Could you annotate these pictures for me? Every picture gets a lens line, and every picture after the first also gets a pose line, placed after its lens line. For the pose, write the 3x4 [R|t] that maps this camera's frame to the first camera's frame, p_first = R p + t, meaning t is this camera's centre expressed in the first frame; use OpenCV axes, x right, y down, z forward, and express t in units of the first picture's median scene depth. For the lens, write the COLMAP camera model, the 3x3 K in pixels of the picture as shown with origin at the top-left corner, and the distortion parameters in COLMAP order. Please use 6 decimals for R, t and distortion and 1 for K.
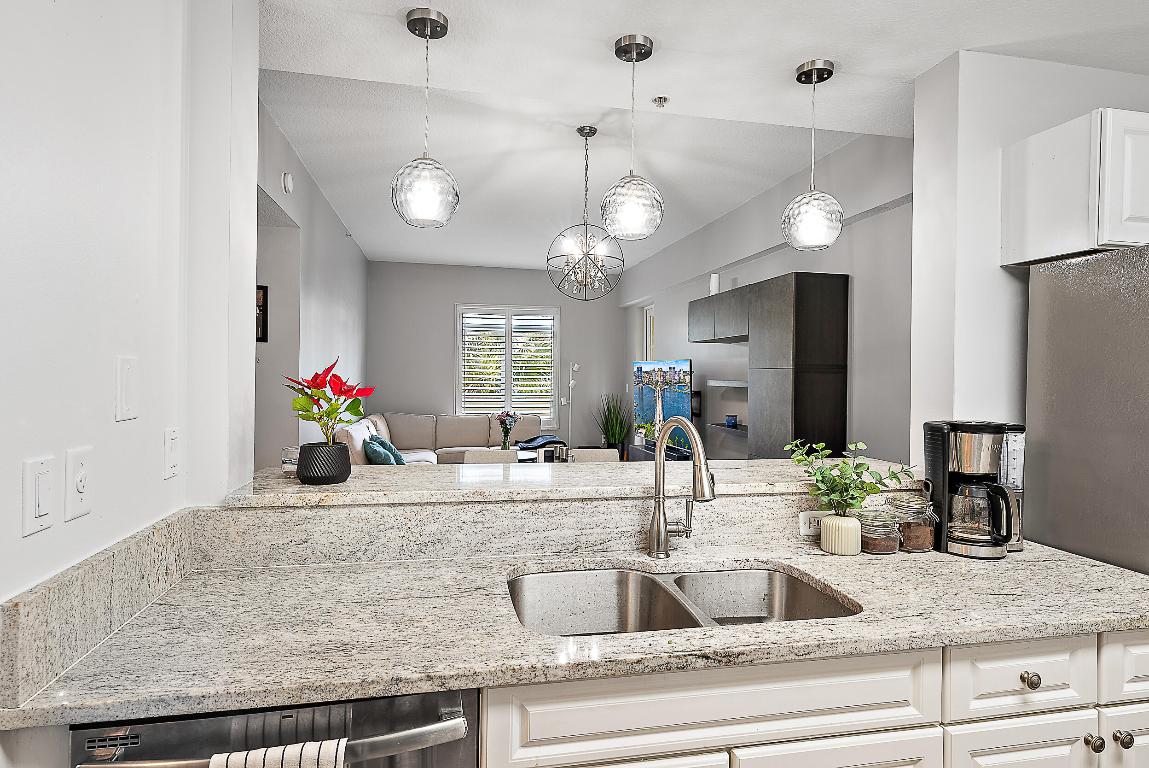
lens RADIAL K [[623.3, 0, 574.3], [0, 623.3, 376.8], [0, 0, 1]] dist [0.000367, 0.000137]
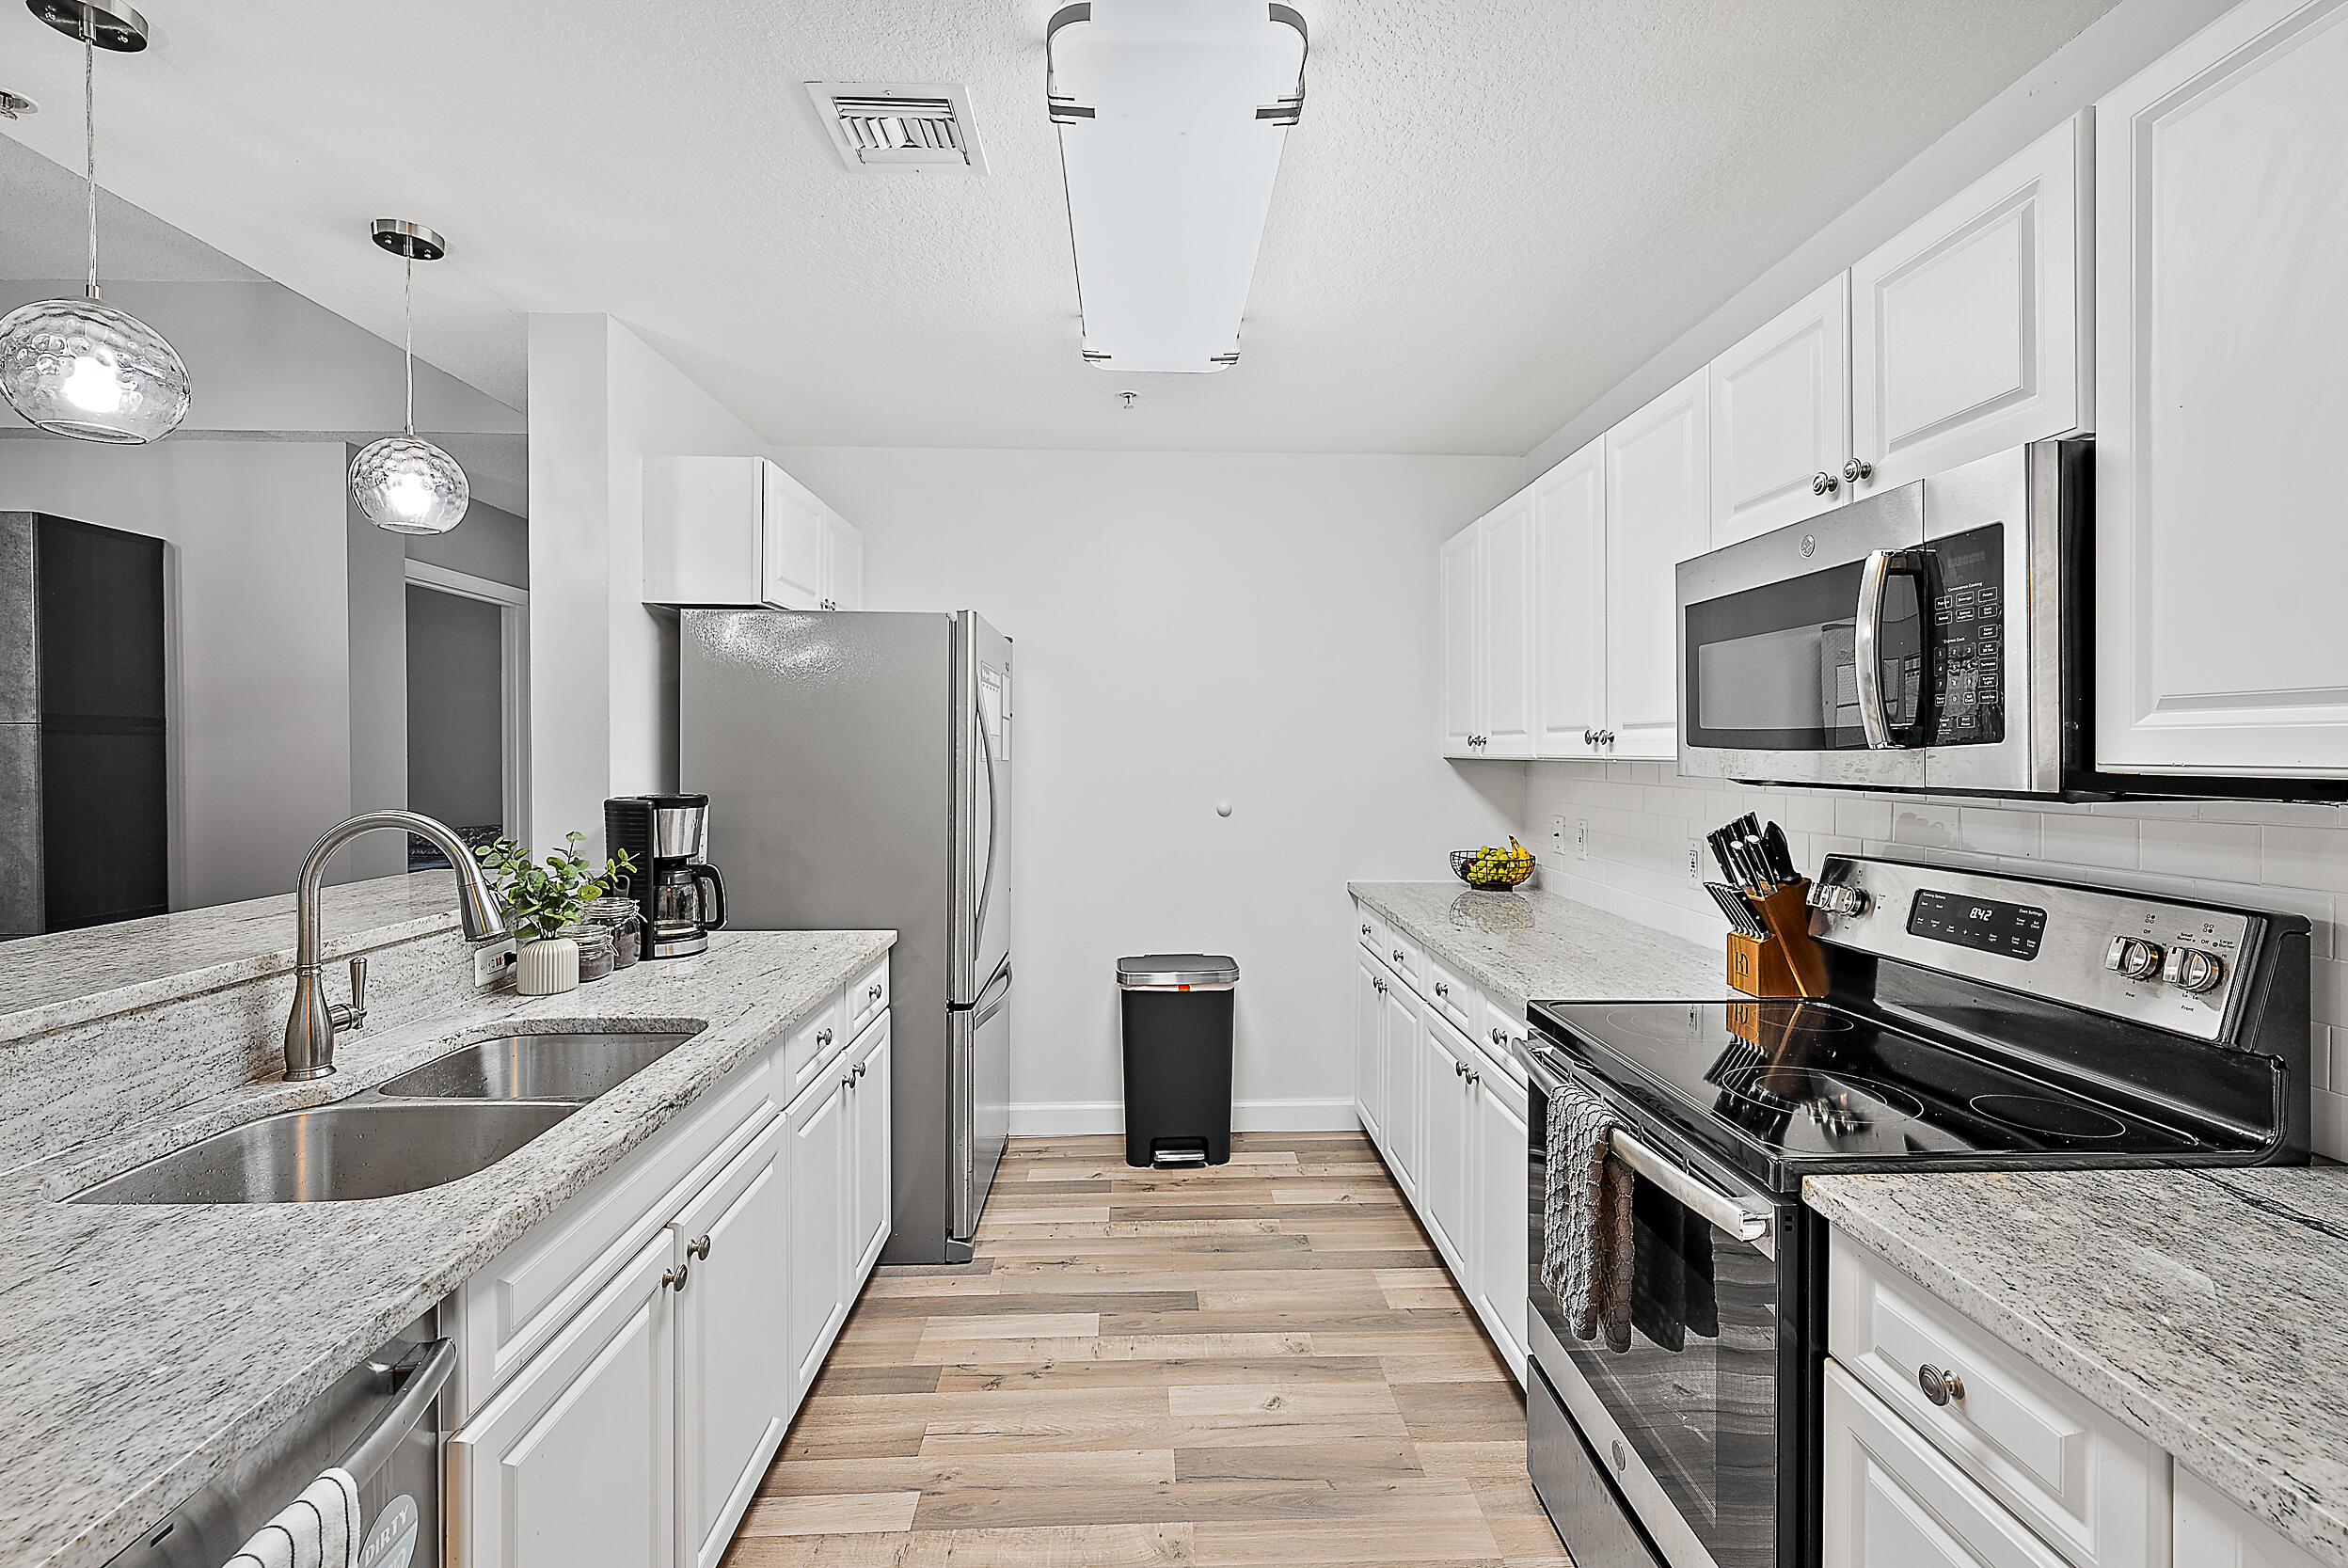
lens RADIAL K [[1047.7, 0, 1175.8], [0, 1047.7, 762.3], [0, 0, 1]] dist [0.004067, 0.000642]
pose [[0.165946, -0.025863, 0.985796, -0.621503], [0.004065, 0.999665, 0.025542, -0.003573], [-0.986126, -0.000231, 0.165996, 0.110624]]
